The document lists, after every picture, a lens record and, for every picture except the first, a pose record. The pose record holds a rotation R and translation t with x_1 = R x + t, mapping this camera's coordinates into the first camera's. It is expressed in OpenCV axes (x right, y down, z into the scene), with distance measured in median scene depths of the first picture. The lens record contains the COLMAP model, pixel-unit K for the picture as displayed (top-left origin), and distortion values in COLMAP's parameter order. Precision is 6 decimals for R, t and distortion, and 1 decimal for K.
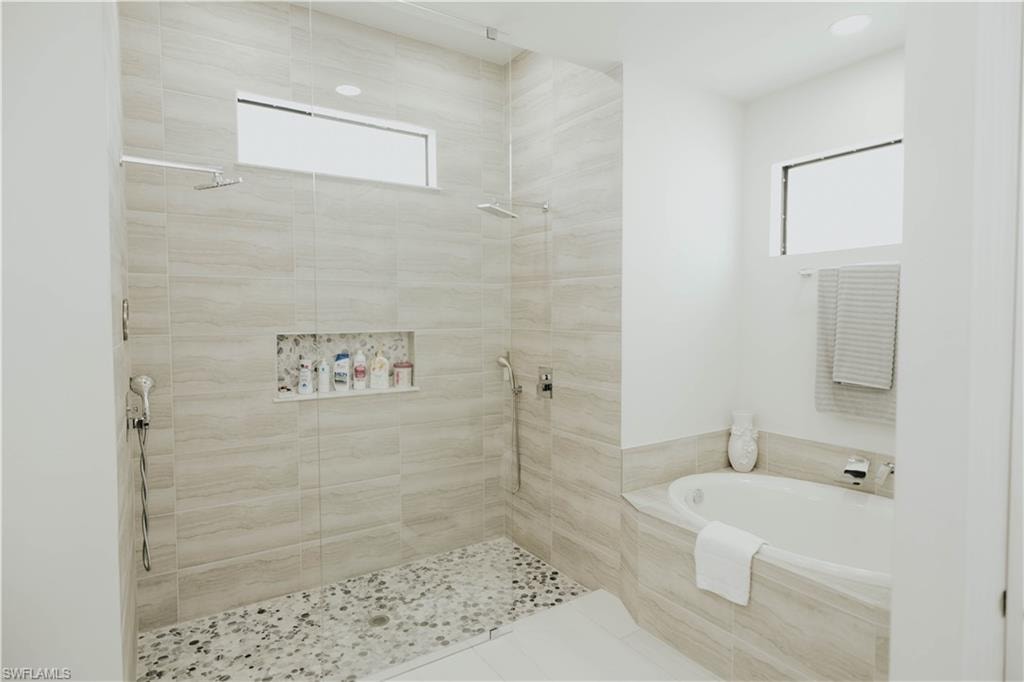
lens RADIAL K [[558.5, 0, 511.8], [0, 558.5, 337.9], [0, 0, 1]] dist [-0.000213, 0.002945]
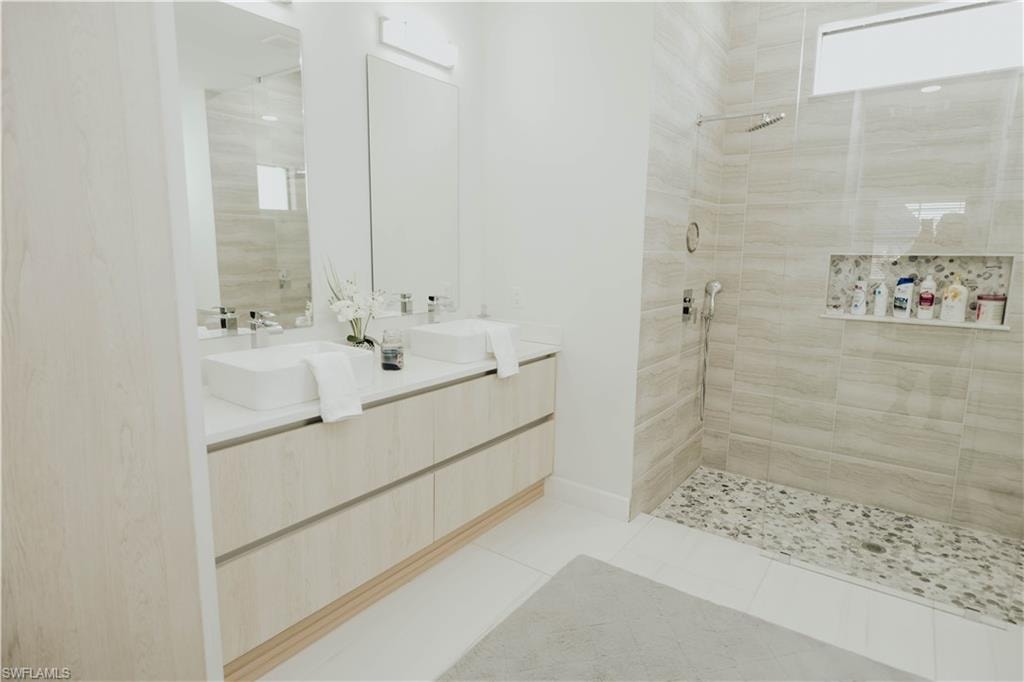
lens RADIAL K [[558.5, 0, 512.7], [0, 558.5, 341.5], [0, 0, 1]] dist [-0.000213, 0.002945]
pose [[0.349257, 0.155617, -0.924014, 0.373063], [-0.054221, 0.987817, 0.145868, 0.034907], [0.935457, -0.000844, 0.353440, 0.051691]]
